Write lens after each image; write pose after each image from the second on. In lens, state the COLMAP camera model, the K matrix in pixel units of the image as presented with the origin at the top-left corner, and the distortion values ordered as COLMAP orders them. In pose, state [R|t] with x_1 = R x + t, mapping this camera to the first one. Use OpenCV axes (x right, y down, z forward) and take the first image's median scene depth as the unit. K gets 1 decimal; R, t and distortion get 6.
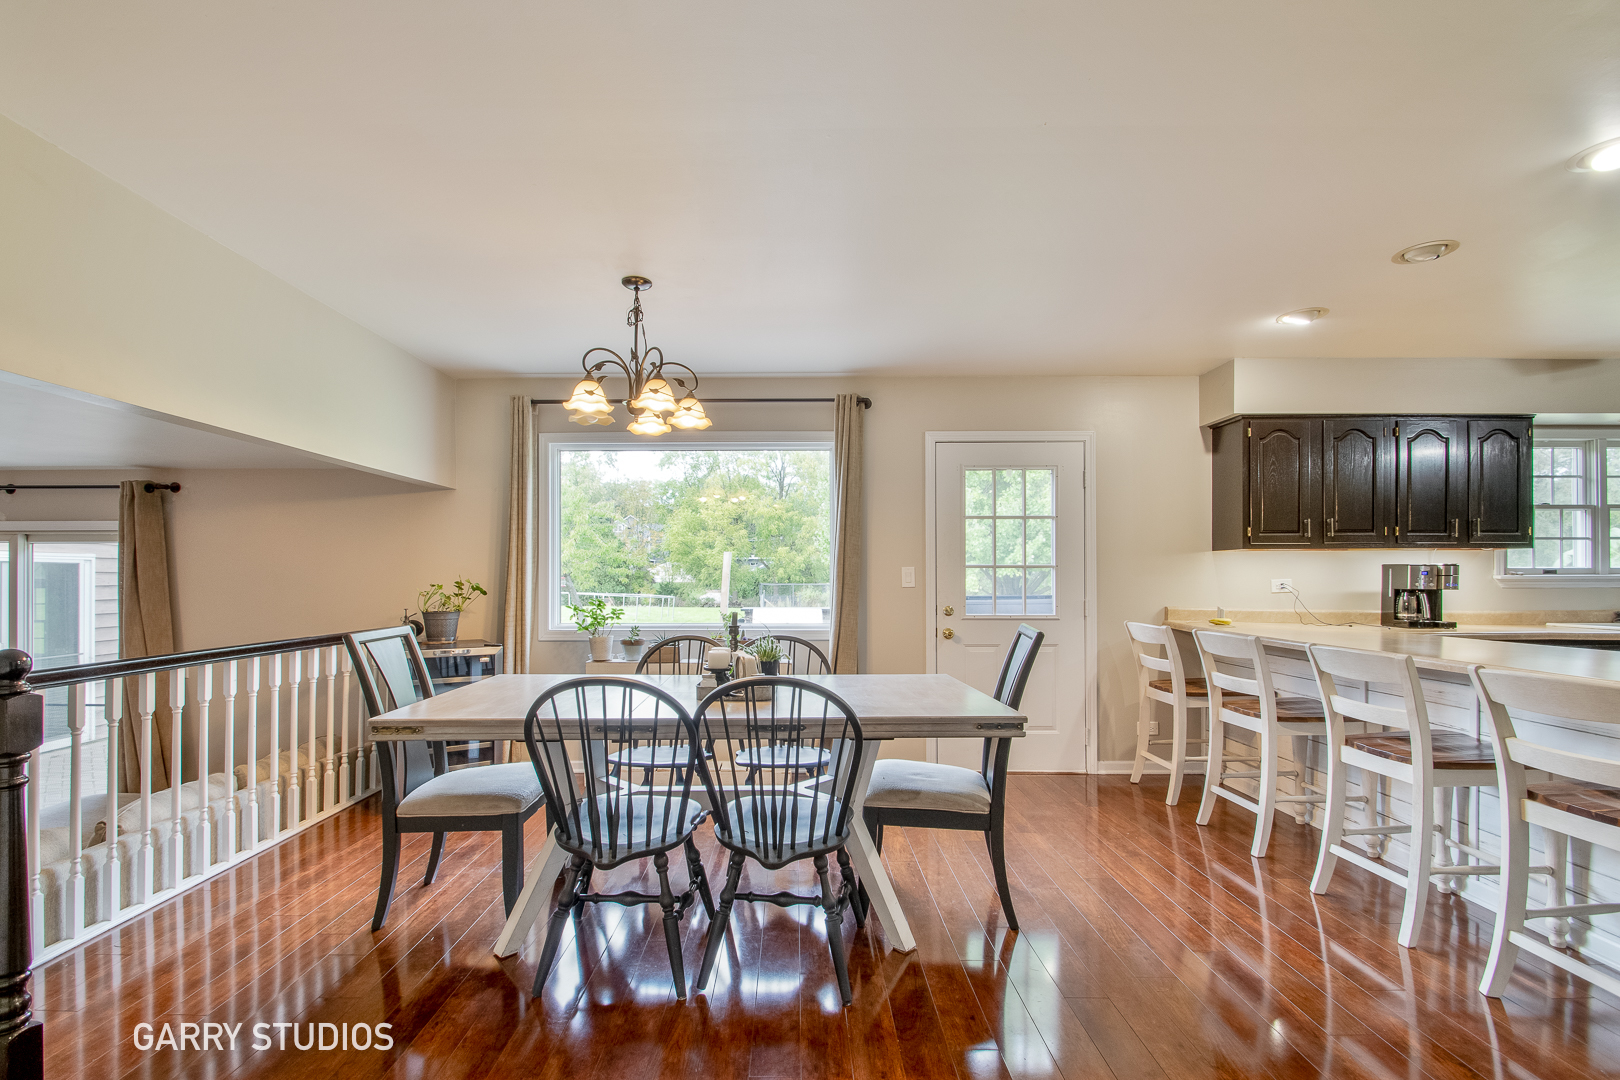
lens RADIAL K [[712.0, 0, 790.5], [0, 712.0, 577.5], [0, 0, 1]] dist [0.000759, -0.002548]
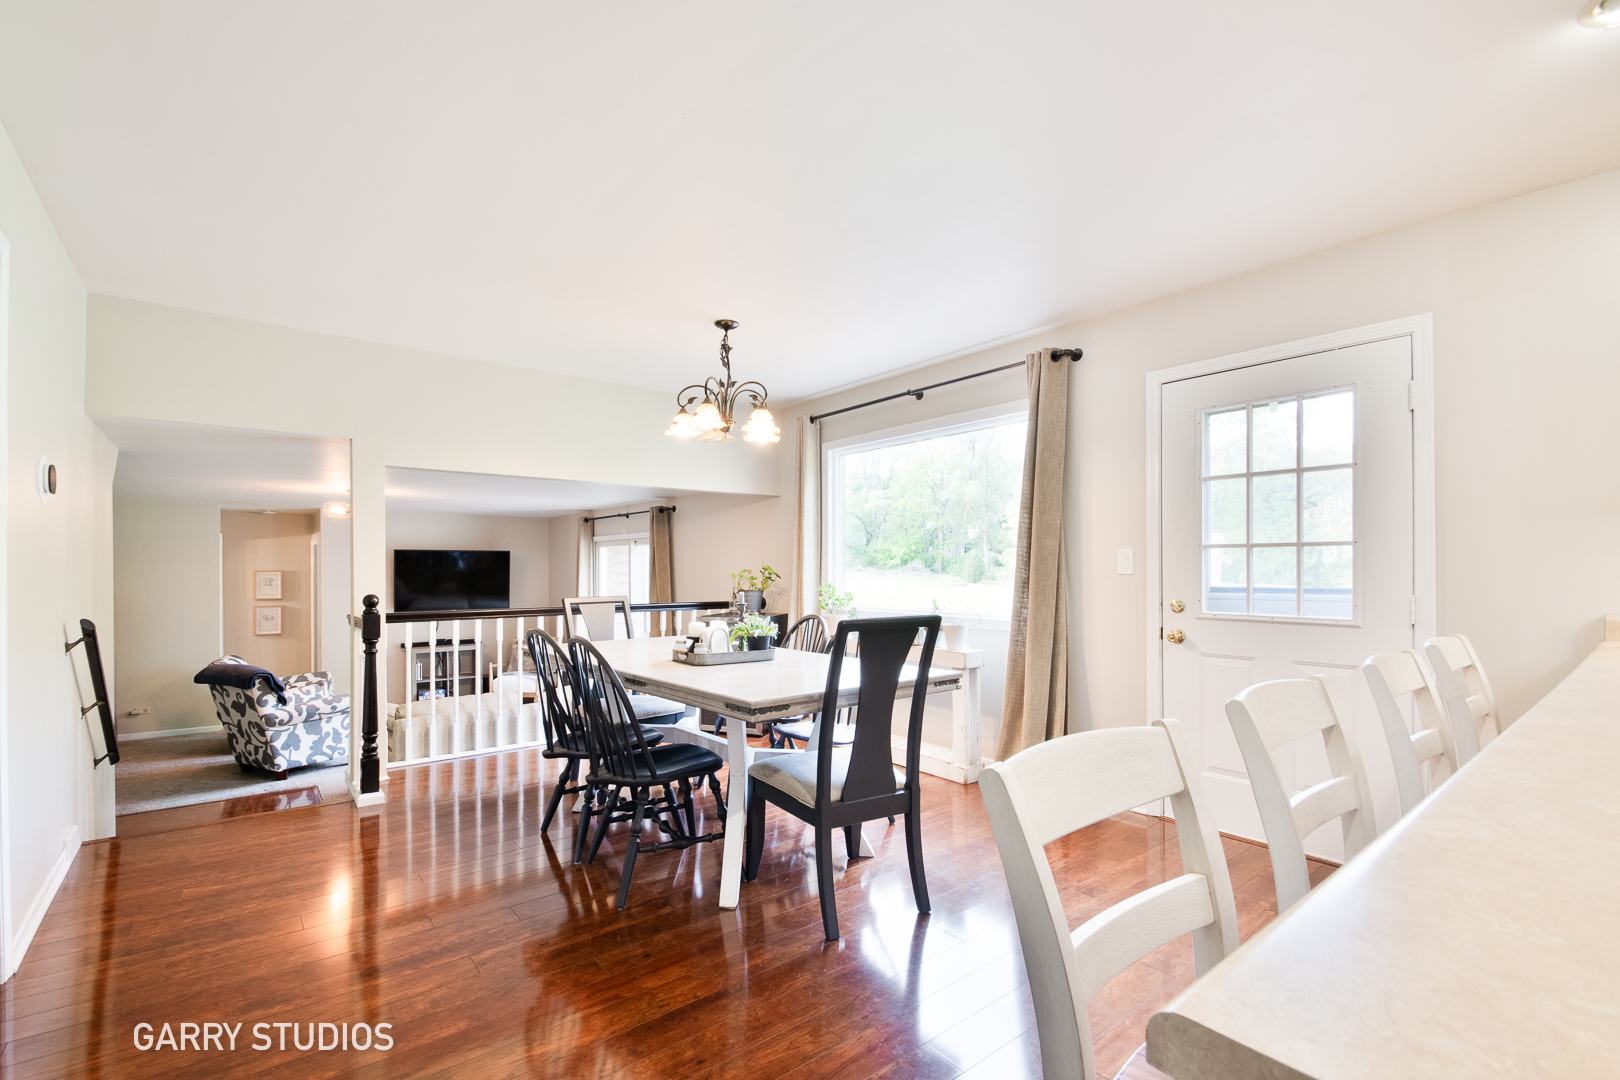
lens RADIAL K [[712.0, 0, 794.5], [0, 712.0, 566.7], [0, 0, 1]] dist [0.000759, -0.002548]
pose [[0.615035, -0.000851, -0.788500, 0.587737], [-0.000026, 0.999999, -0.001099, 0.006032], [0.788500, 0.000696, 0.615034, 0.231825]]
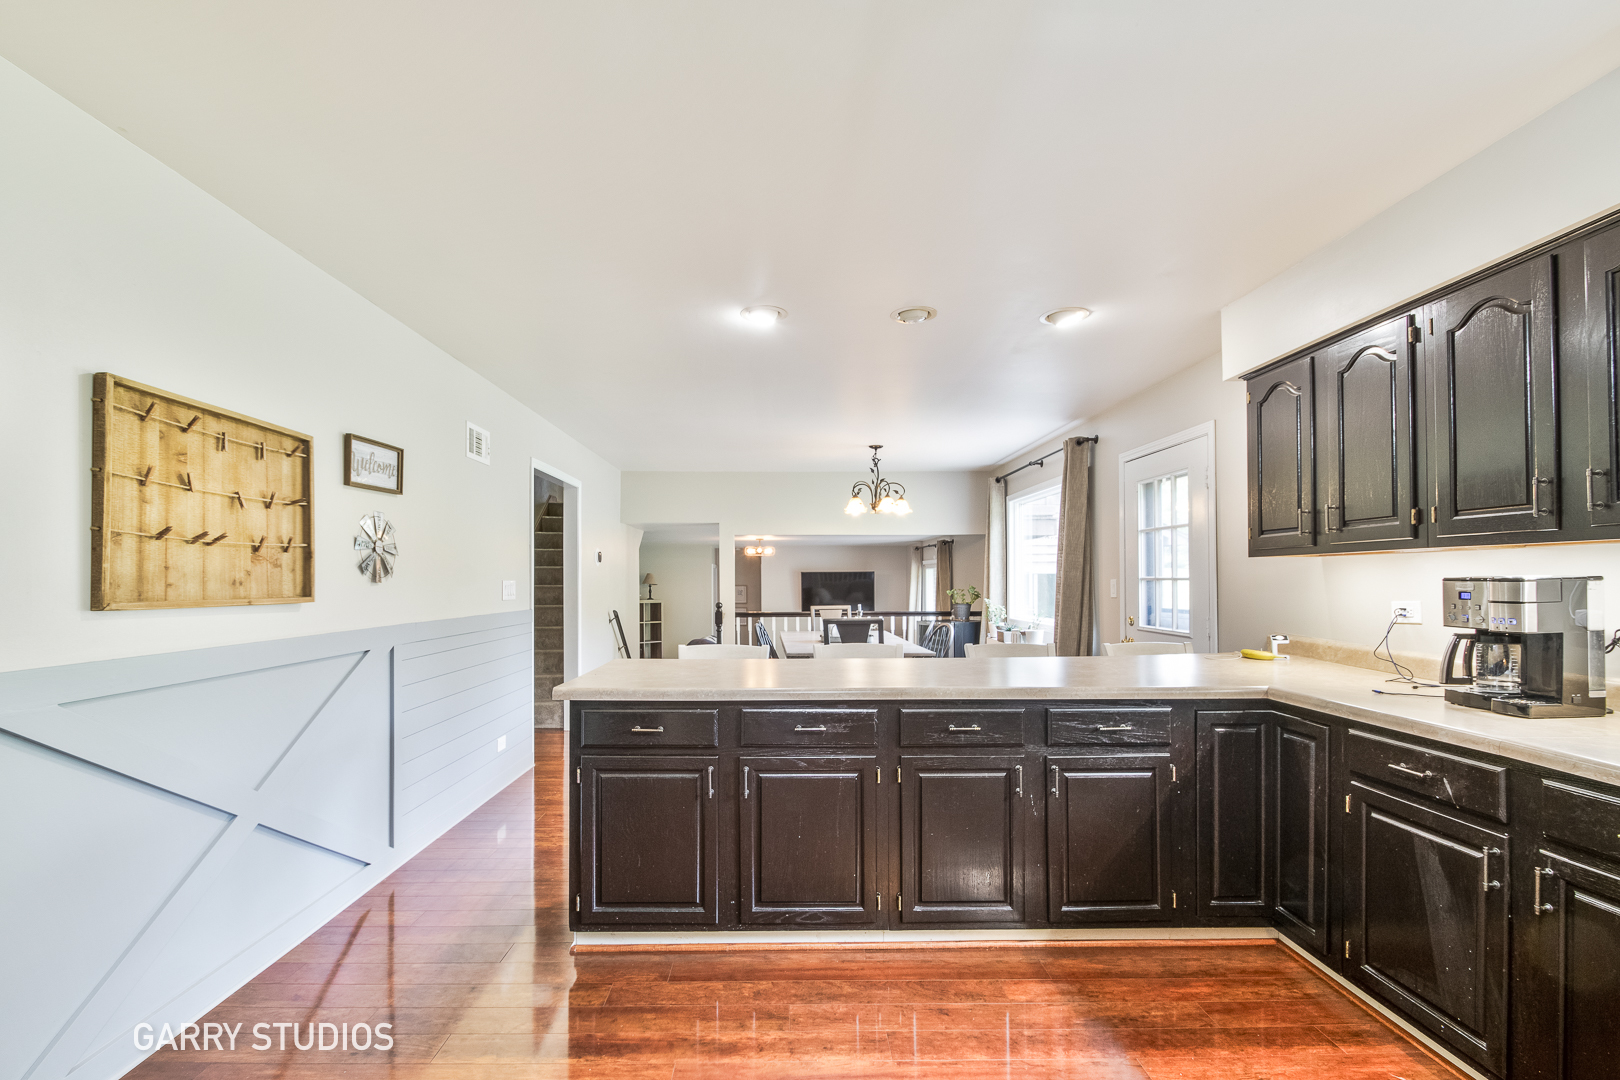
lens RADIAL K [[712.0, 0, 796.0], [0, 712.0, 571.2], [0, 0, 1]] dist [0.000759, -0.002548]
pose [[0.008947, -0.008672, -0.999922, 1.311674], [0.003150, 0.999958, -0.008645, -0.021279], [0.999955, -0.003072, 0.008974, 0.522215]]
